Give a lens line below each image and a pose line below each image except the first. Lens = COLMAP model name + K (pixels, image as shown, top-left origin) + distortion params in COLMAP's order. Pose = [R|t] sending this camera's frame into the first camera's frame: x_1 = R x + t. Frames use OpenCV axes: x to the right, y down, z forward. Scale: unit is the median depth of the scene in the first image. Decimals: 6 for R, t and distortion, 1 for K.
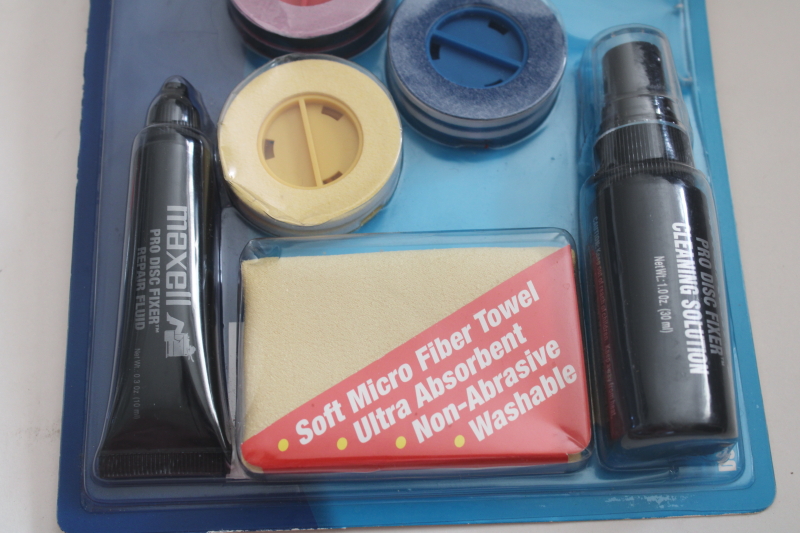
lens RADIAL K [[1209.3, 0, 399.0], [0, 1209.3, 266.6], [0, 0, 1]] dist [-0.069723, 0.000000]
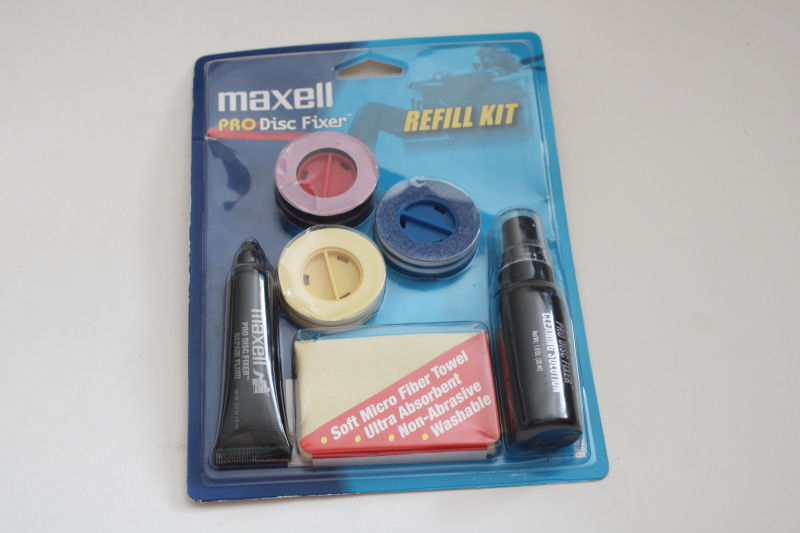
lens RADIAL K [[1209.3, 0, 400.3], [0, 1209.3, 266.4], [0, 0, 1]] dist [-0.069723, 0.000000]
pose [[0.998115, -0.007129, 0.060953, -0.085357], [0.018268, 0.982717, -0.184208, 0.211458], [-0.058586, 0.184975, 0.980995, -0.714085]]
